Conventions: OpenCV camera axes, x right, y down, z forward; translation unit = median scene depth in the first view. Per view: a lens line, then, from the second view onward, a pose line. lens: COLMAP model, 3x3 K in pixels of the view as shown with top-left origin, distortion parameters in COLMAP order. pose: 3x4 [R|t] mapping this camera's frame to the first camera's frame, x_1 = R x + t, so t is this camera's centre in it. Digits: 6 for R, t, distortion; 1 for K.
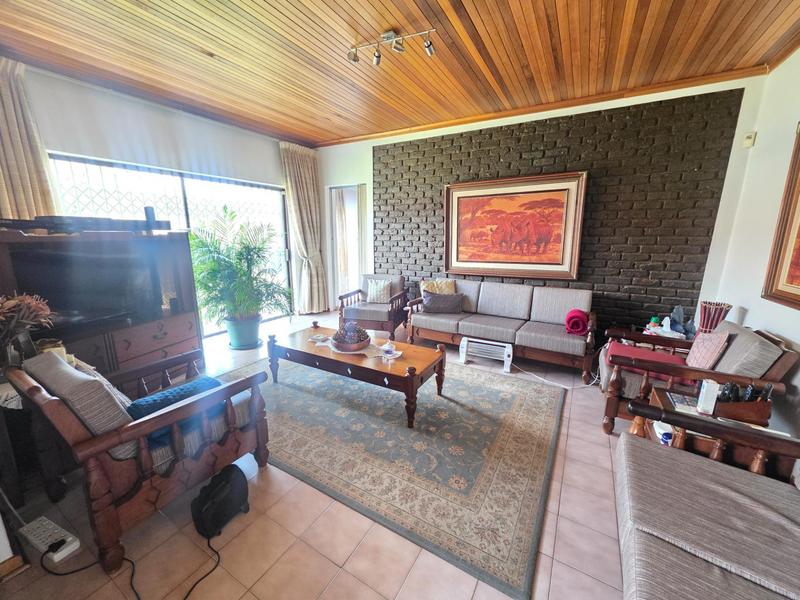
lens RADIAL K [[317.7, 0, 399.4], [0, 317.7, 298.3], [0, 0, 1]] dist [0.000261, 0.000483]
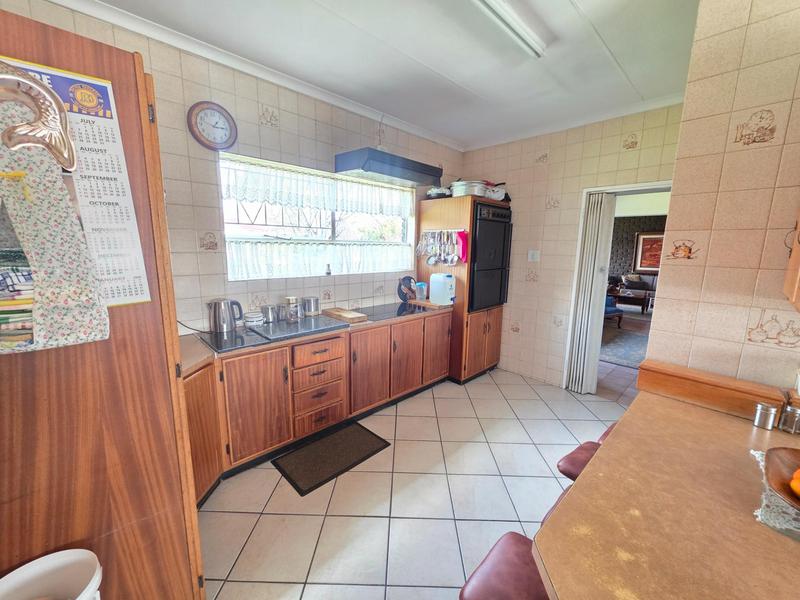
lens RADIAL K [[317.7, 0, 398.6], [0, 317.7, 297.5], [0, 0, 1]] dist [0.000261, 0.000483]
pose [[0.965058, 0.048280, -0.257549, -0.976368], [-0.057204, 0.997990, -0.027267, 0.283931], [0.255715, 0.041047, 0.965880, -1.749090]]
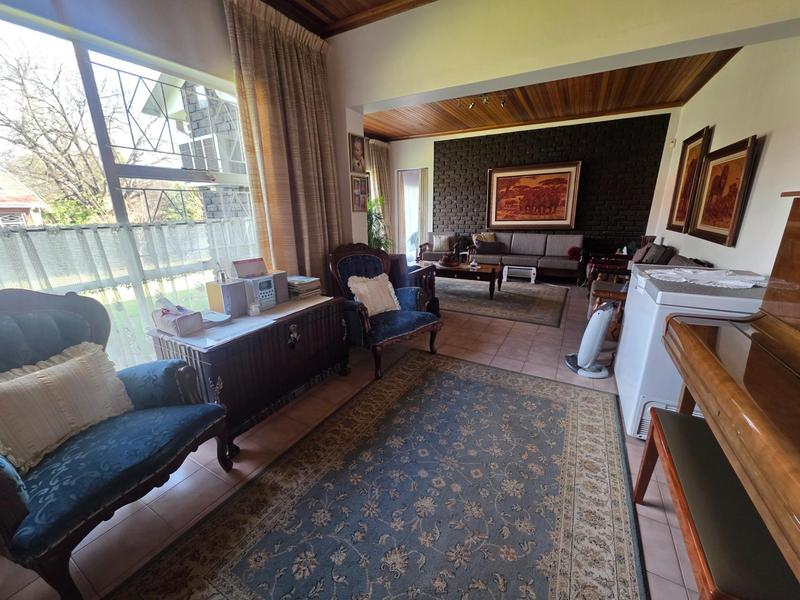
lens RADIAL K [[317.7, 0, 400.0], [0, 317.7, 298.4], [0, 0, 1]] dist [0.000261, 0.000483]
pose [[0.999538, -0.025971, 0.015795, -0.354746], [0.024672, 0.996682, 0.077560, 0.142690], [-0.017757, -0.077134, 0.996863, -0.609147]]
